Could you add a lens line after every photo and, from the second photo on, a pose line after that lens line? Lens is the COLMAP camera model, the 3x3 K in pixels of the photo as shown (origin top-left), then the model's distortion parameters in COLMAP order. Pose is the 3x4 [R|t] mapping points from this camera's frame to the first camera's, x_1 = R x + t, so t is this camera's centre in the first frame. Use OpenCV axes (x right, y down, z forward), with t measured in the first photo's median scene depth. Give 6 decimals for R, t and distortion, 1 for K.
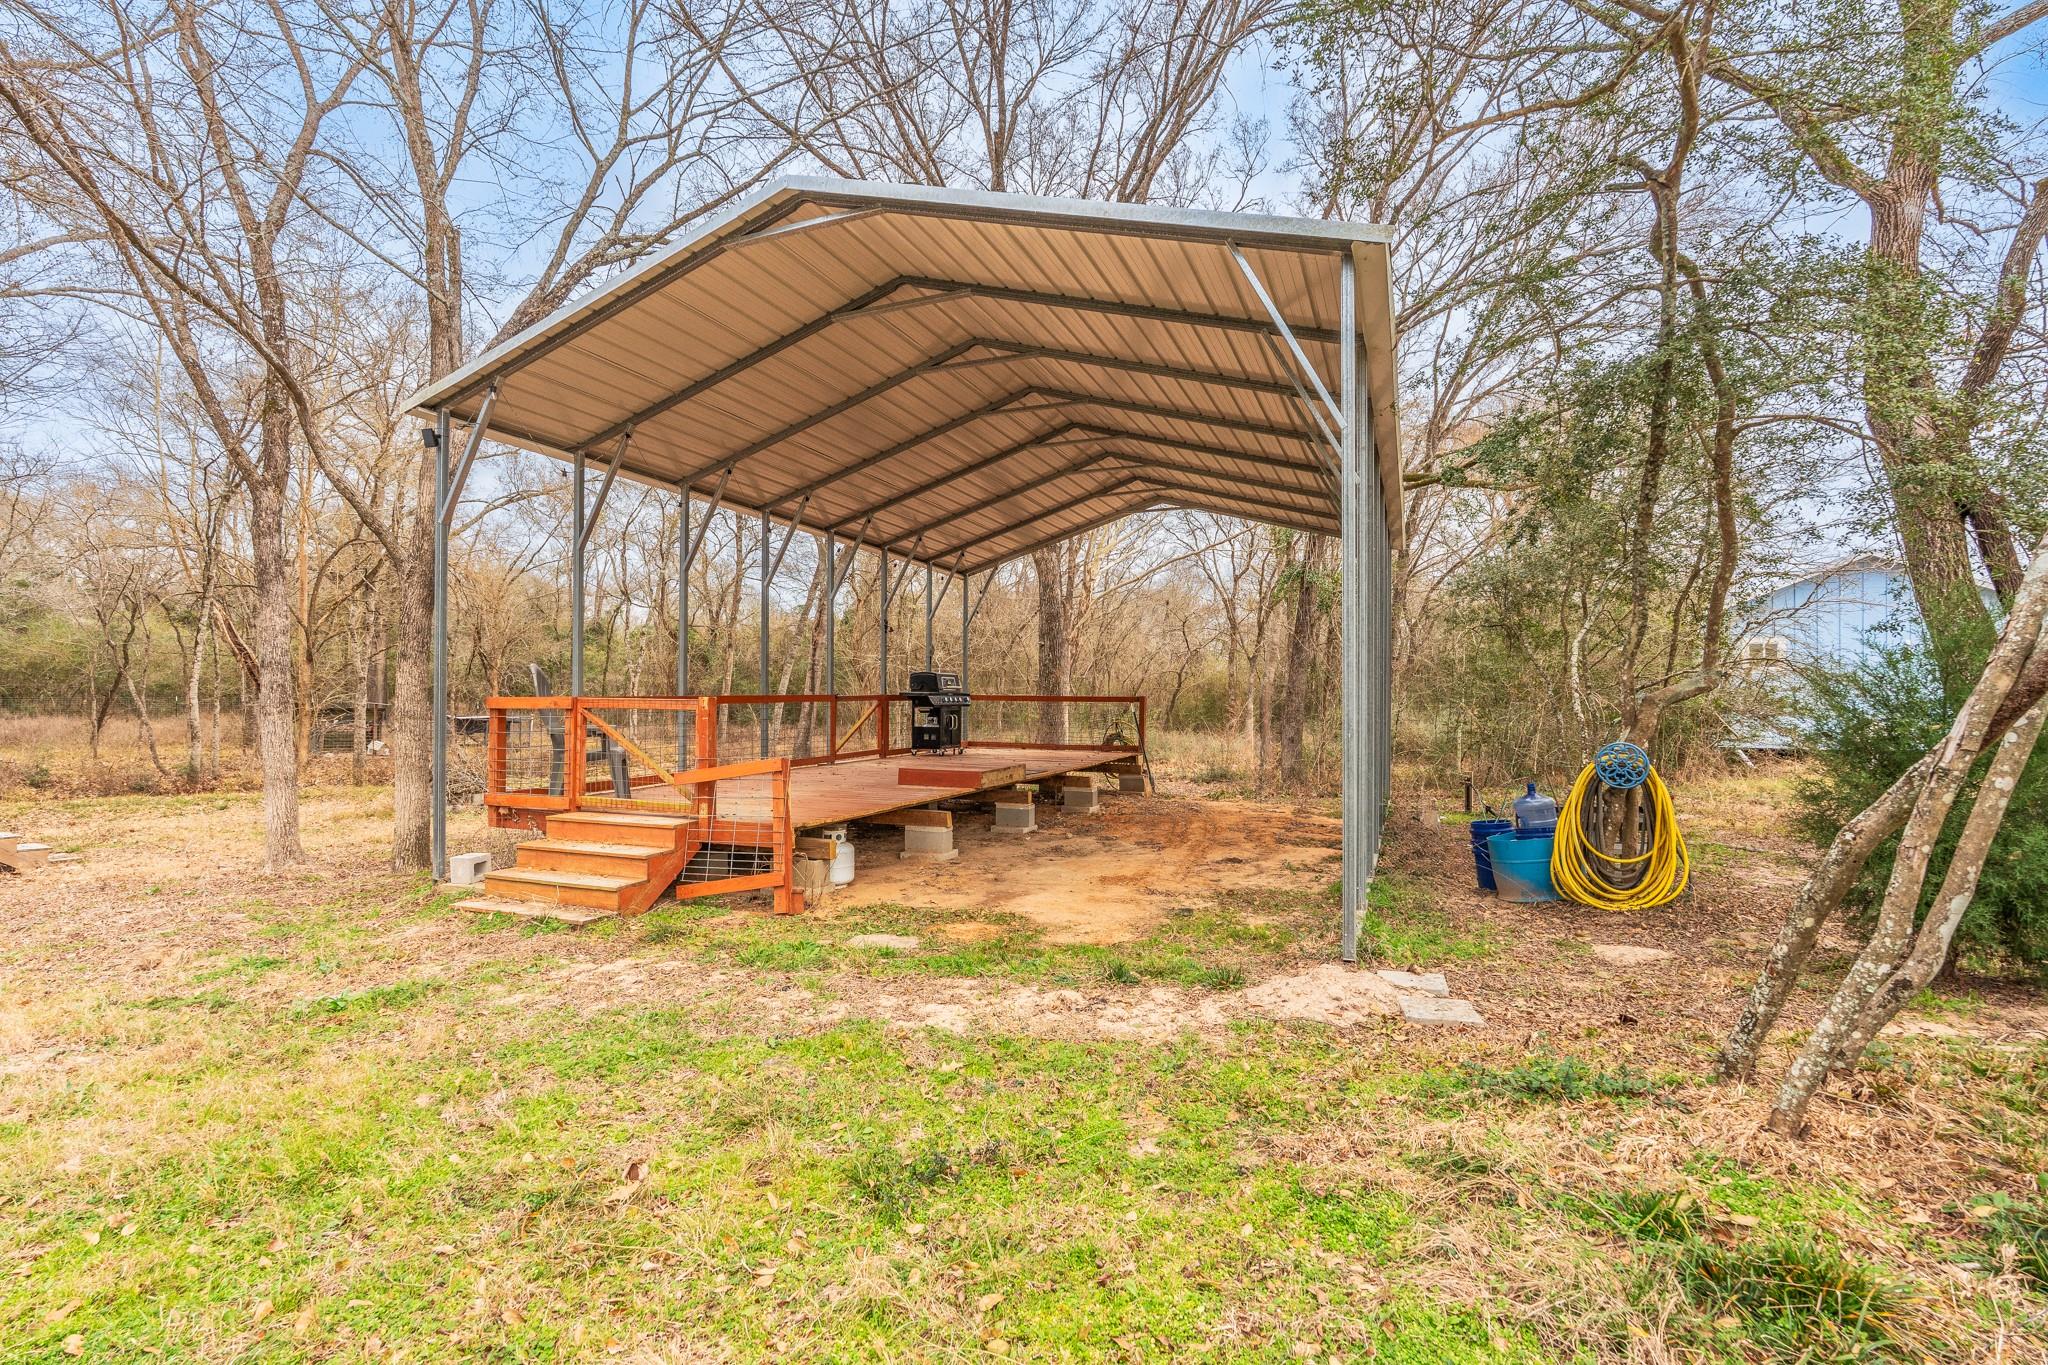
lens RADIAL K [[965.1, 0, 1025.8], [0, 965.1, 686.6], [0, 0, 1]] dist [0.001312, 0.000302]
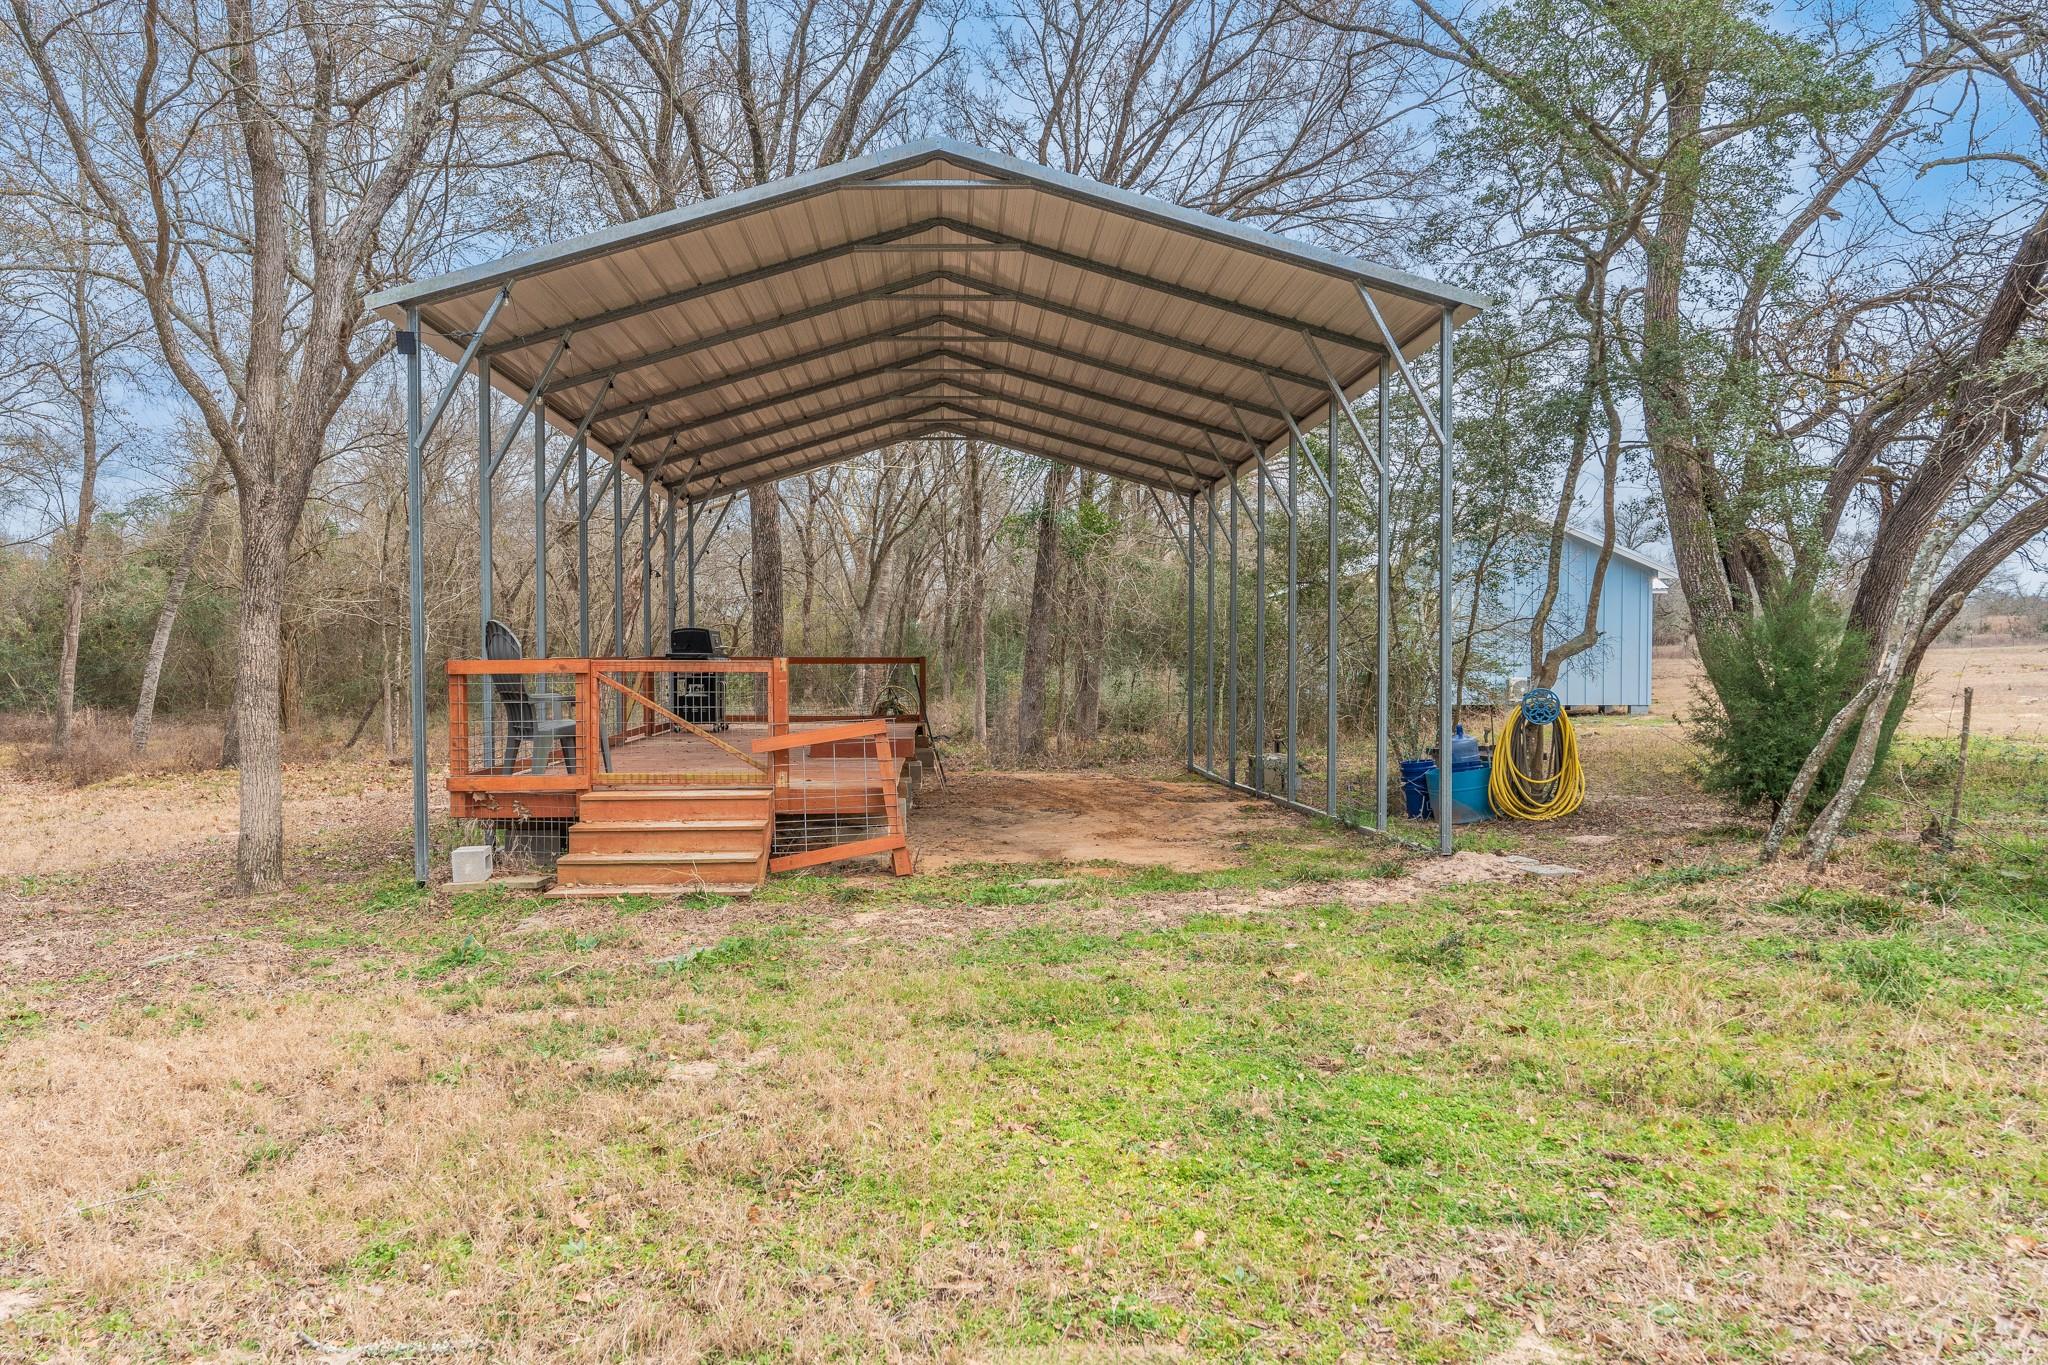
lens RADIAL K [[1389.4, 0, 1024.5], [0, 1389.4, 683.4], [0, 0, 1]] dist [-0.001458, 0.003464]
pose [[0.899398, -0.015105, 0.436870, -0.570700], [0.002808, 0.999582, 0.028779, -0.002212], [-0.437122, -0.024657, 0.899064, -0.246996]]
